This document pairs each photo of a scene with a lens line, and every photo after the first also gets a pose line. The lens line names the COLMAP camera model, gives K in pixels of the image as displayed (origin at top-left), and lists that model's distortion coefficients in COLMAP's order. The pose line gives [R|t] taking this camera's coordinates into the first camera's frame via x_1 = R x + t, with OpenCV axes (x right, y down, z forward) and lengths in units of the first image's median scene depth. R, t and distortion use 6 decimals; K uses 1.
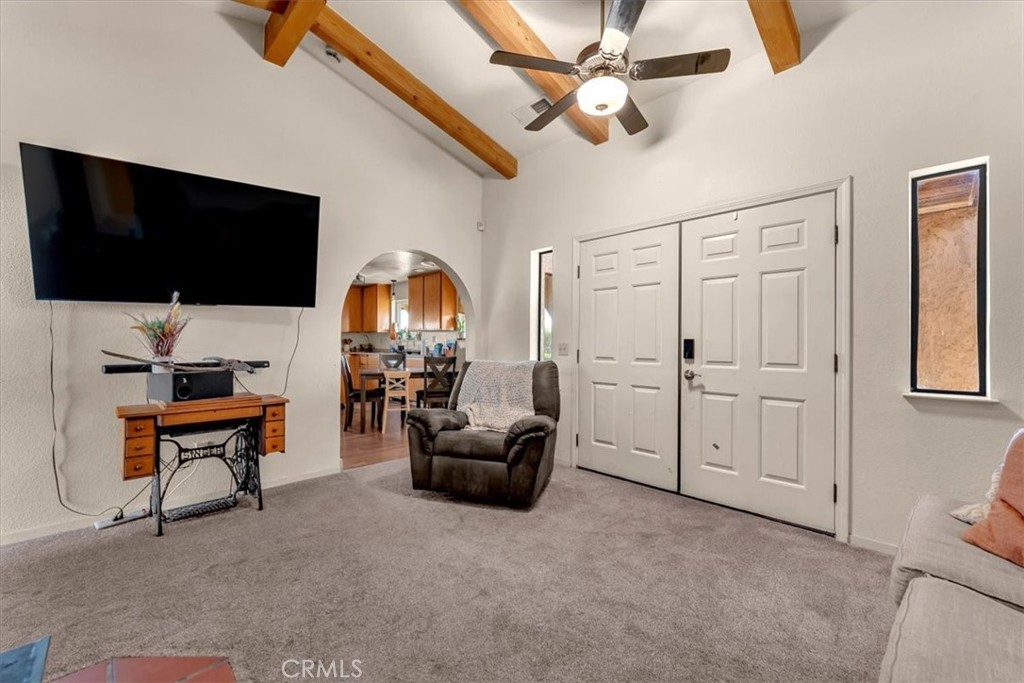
lens RADIAL K [[424.4, 0, 500.6], [0, 424.4, 339.9], [0, 0, 1]] dist [0.023250, -0.000099]
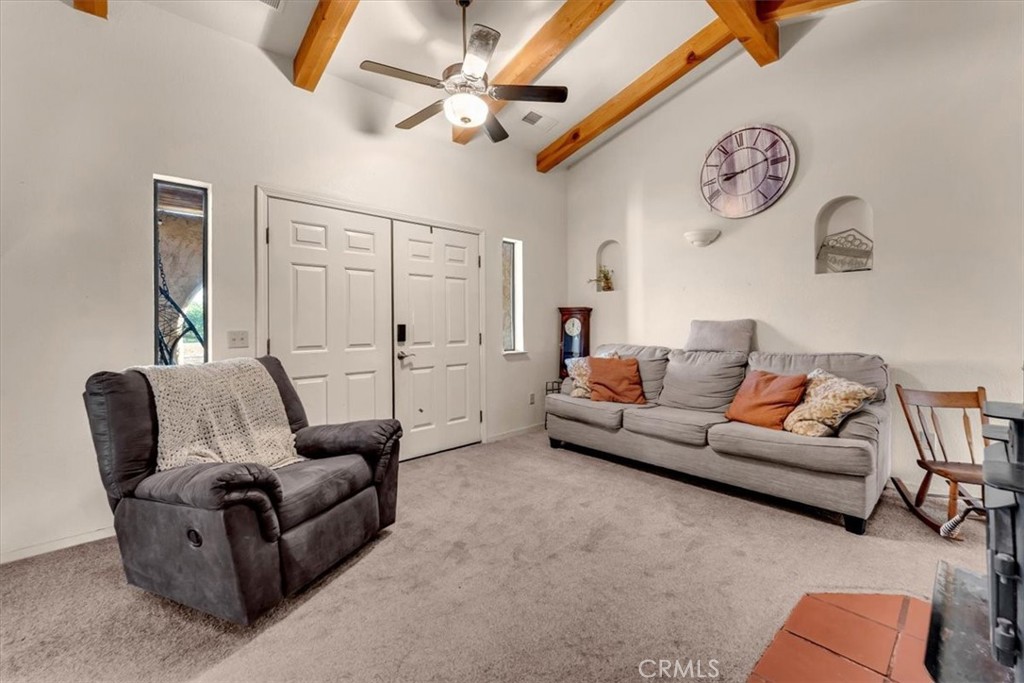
lens RADIAL K [[460.6, 0, 483.7], [0, 460.6, 326.7], [0, 0, 1]] dist [-0.002137, -0.000411]
pose [[0.000439, -0.000386, 1.000000, -0.829702], [0.008328, 0.999965, 0.000383, 0.006256], [-0.999965, 0.008328, 0.000442, 0.809896]]
